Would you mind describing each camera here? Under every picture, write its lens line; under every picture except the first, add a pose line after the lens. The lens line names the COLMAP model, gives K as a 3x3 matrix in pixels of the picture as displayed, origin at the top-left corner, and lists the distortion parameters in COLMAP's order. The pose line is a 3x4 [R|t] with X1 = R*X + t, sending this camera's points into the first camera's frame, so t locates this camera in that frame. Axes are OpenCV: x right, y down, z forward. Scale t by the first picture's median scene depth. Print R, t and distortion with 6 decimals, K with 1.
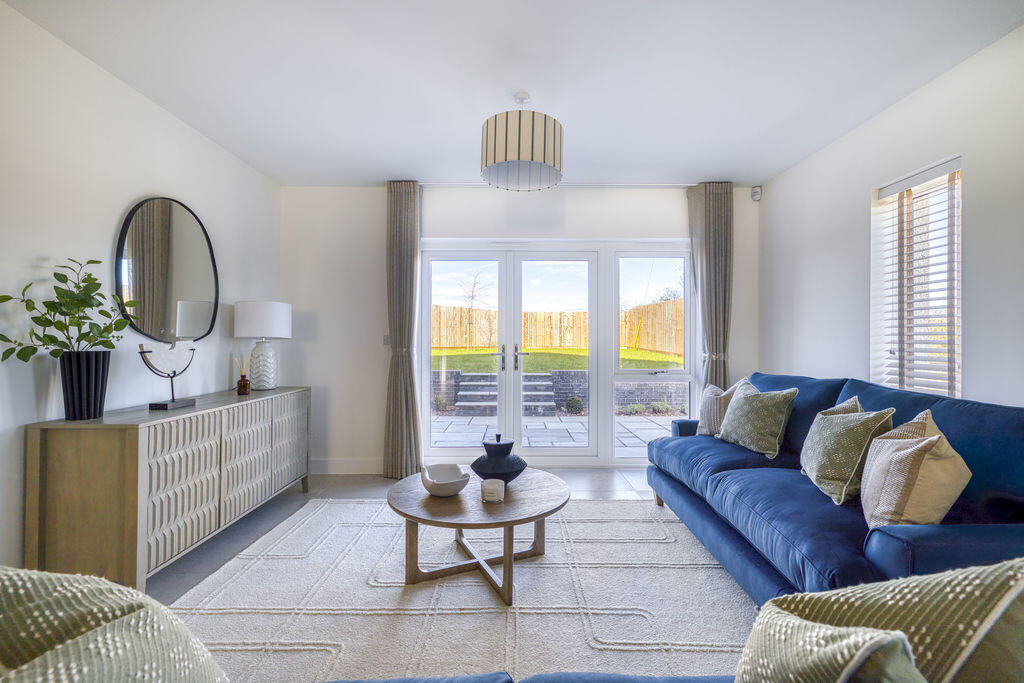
lens RADIAL K [[437.1, 0, 514.6], [0, 437.1, 337.7], [0, 0, 1]] dist [0.000210, 0.000572]
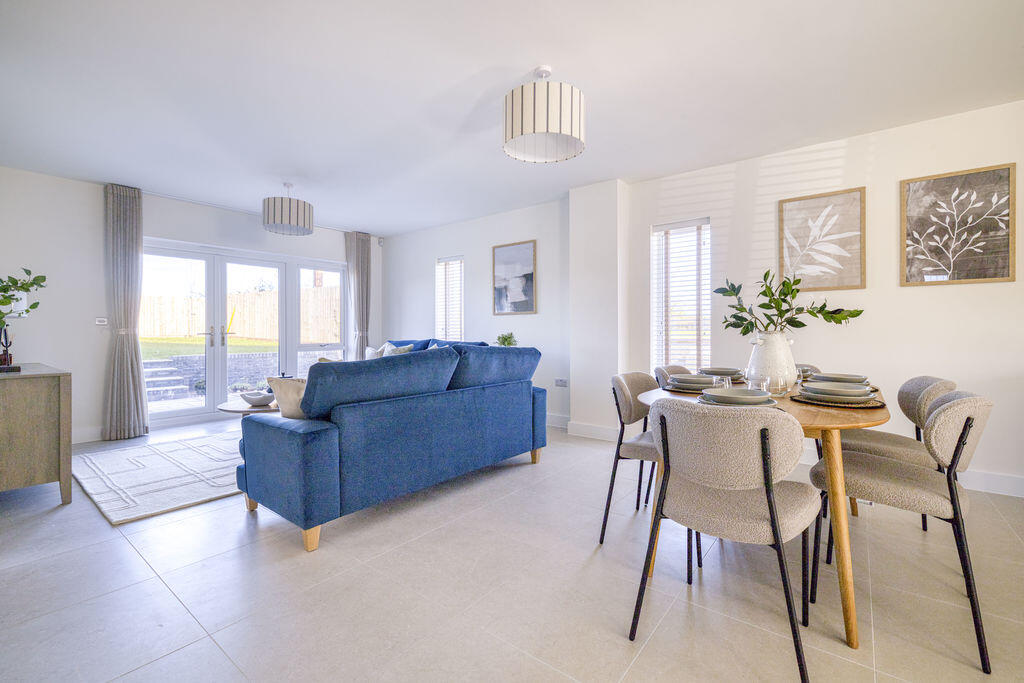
lens RADIAL K [[437.1, 0, 514.6], [0, 437.1, 337.7], [0, 0, 1]] dist [0.000210, 0.000572]
pose [[0.604026, -0.019146, 0.796735, -0.541409], [-0.003305, 0.999643, 0.026528, 0.010471], [-0.796958, -0.018657, 0.603747, -0.511303]]
